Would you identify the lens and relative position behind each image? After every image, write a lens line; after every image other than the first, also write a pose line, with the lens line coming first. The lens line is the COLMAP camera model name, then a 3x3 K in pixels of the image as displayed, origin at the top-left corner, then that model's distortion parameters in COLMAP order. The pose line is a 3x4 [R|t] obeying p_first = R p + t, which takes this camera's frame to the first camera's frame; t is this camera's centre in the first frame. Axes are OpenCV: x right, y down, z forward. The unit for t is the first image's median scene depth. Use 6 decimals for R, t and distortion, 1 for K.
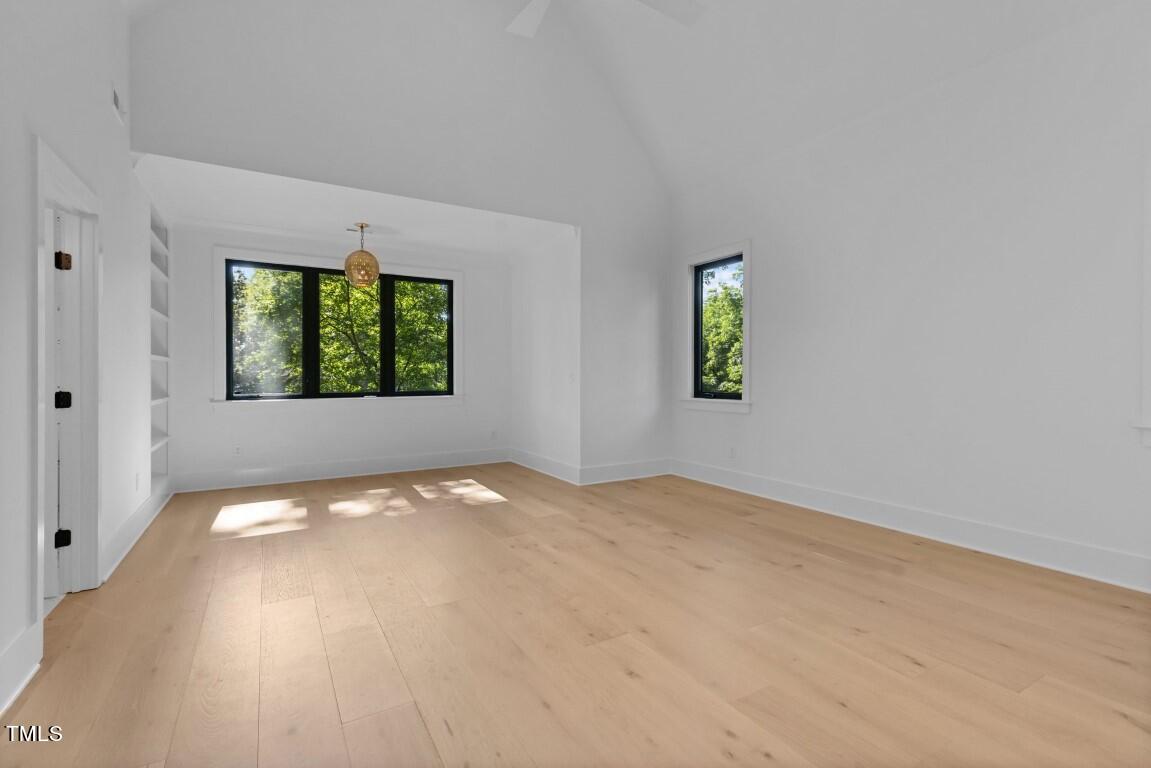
lens RADIAL K [[521.6, 0, 580.1], [0, 521.6, 385.3], [0, 0, 1]] dist [0.003515, -0.000687]
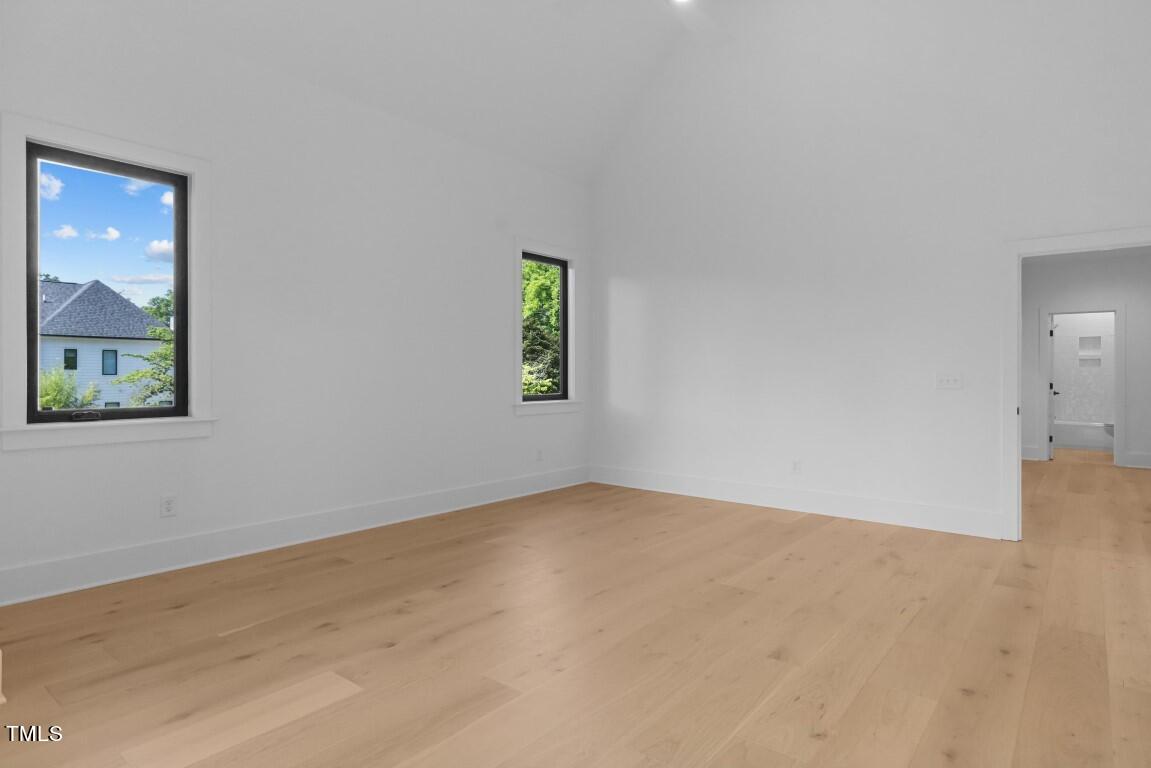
lens RADIAL K [[636.7, 0, 558.7], [0, 636.7, 378.7], [0, 0, 1]] dist [0.000001, -0.000085]
pose [[-0.337288, -0.004402, 0.941391, -0.517772], [0.017096, 0.999796, 0.010800, -0.016815], [-0.941246, 0.019737, -0.337144, 0.801097]]
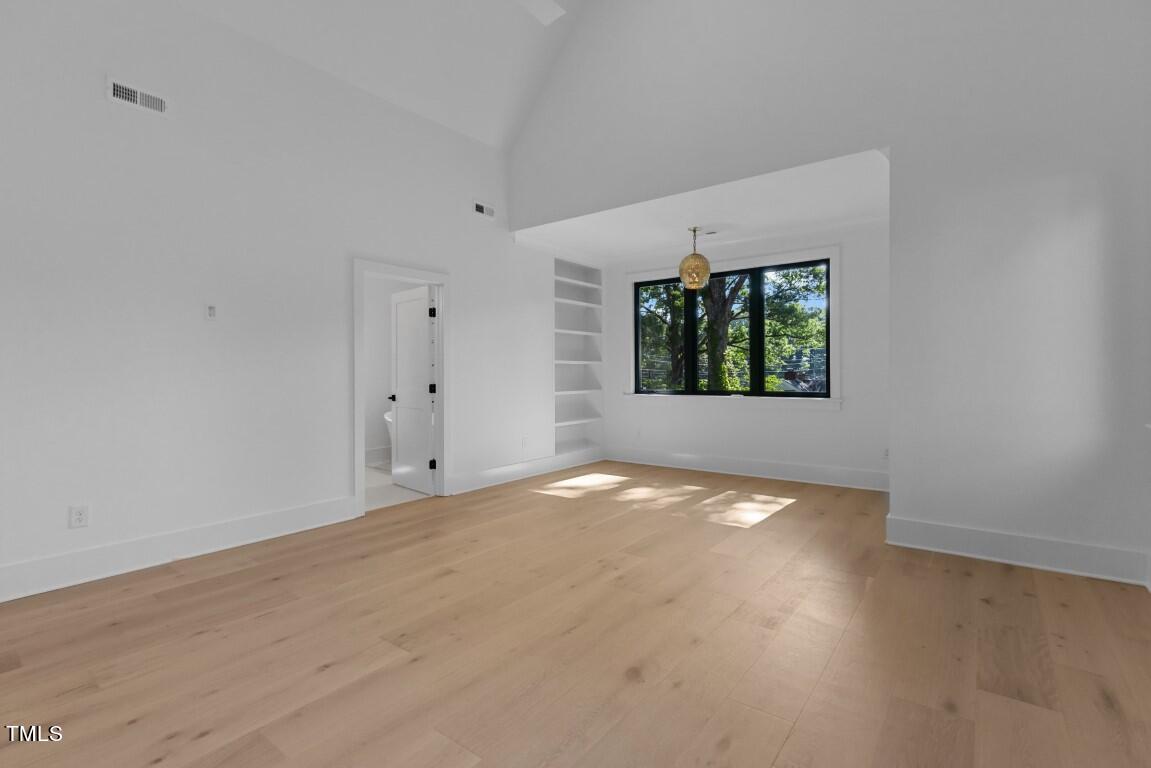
lens RADIAL K [[521.6, 0, 580.1], [0, 521.6, 385.3], [0, 0, 1]] dist [0.003515, -0.000687]
pose [[0.392220, 0.020299, -0.919647, 0.456228], [-0.014975, 0.999765, 0.015681, -0.010309], [0.919749, 0.007622, 0.392432, 0.390004]]
